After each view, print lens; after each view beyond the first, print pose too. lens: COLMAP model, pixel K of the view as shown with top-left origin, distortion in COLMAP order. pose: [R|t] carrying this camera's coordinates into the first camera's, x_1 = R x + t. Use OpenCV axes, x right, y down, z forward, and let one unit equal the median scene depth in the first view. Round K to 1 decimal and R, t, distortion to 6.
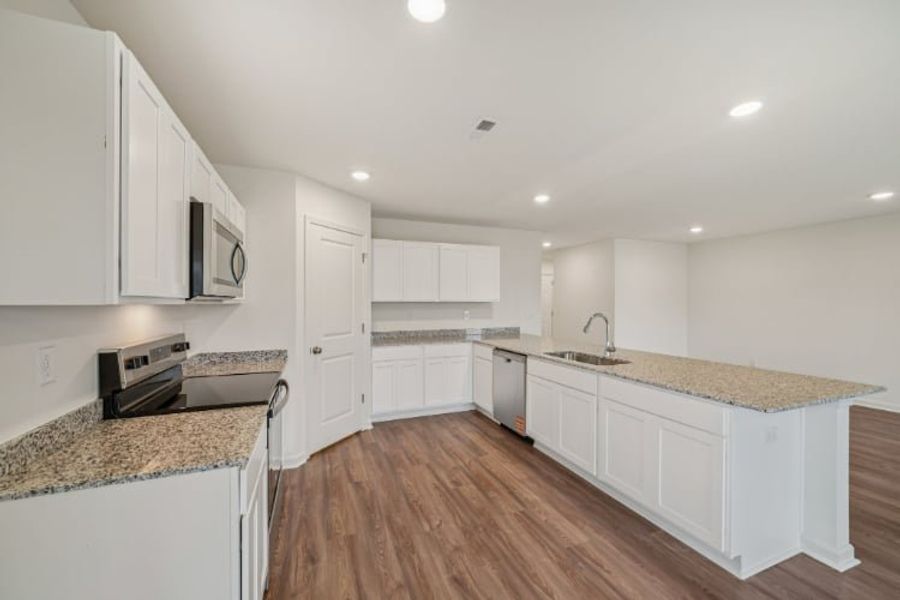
lens RADIAL K [[352.4, 0, 445.0], [0, 352.4, 303.4], [0, 0, 1]] dist [-0.008864, -0.000064]
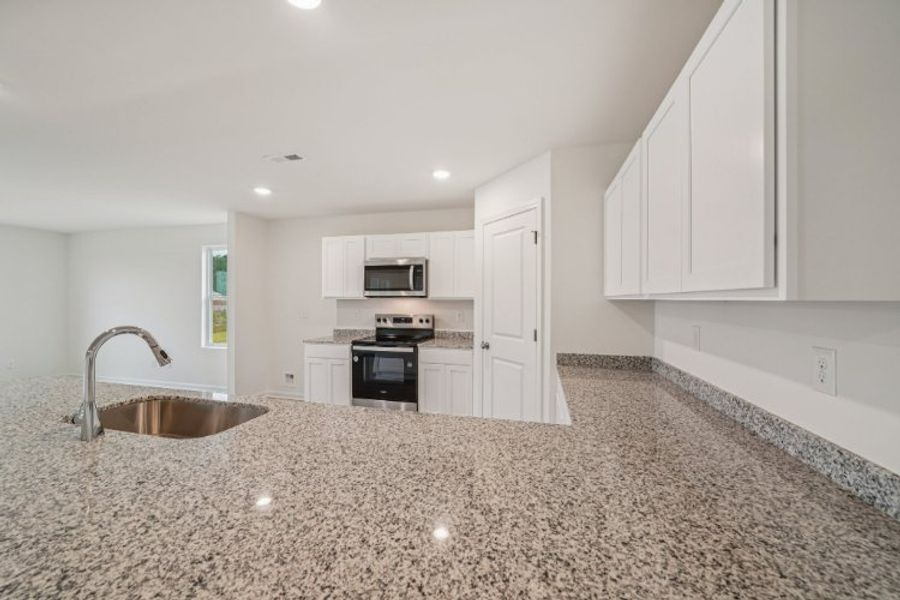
lens RADIAL K [[352.4, 0, 448.0], [0, 352.4, 303.7], [0, 0, 1]] dist [-0.008864, -0.000064]
pose [[-0.581599, 0.012692, -0.813377, 0.590458], [-0.004994, 0.999804, 0.019171, -0.010620], [0.813461, 0.015212, -0.581421, 1.631275]]
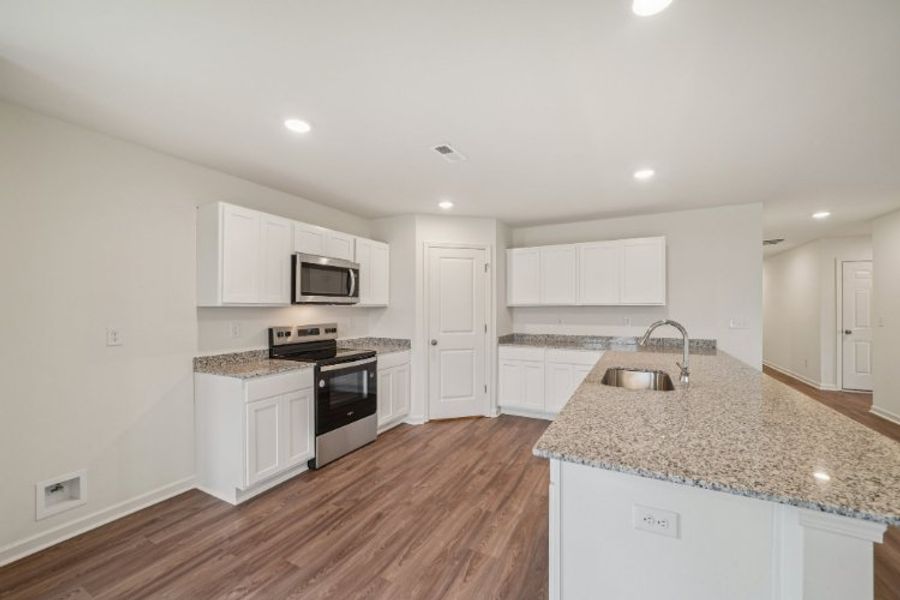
lens RADIAL K [[352.4, 0, 455.8], [0, 352.4, 301.7], [0, 0, 1]] dist [-0.008864, -0.000064]
pose [[0.657703, -0.009152, -0.753222, 0.745313], [-0.003138, 0.999884, -0.014889, 0.000161], [0.753271, 0.012156, 0.657598, 0.201636]]
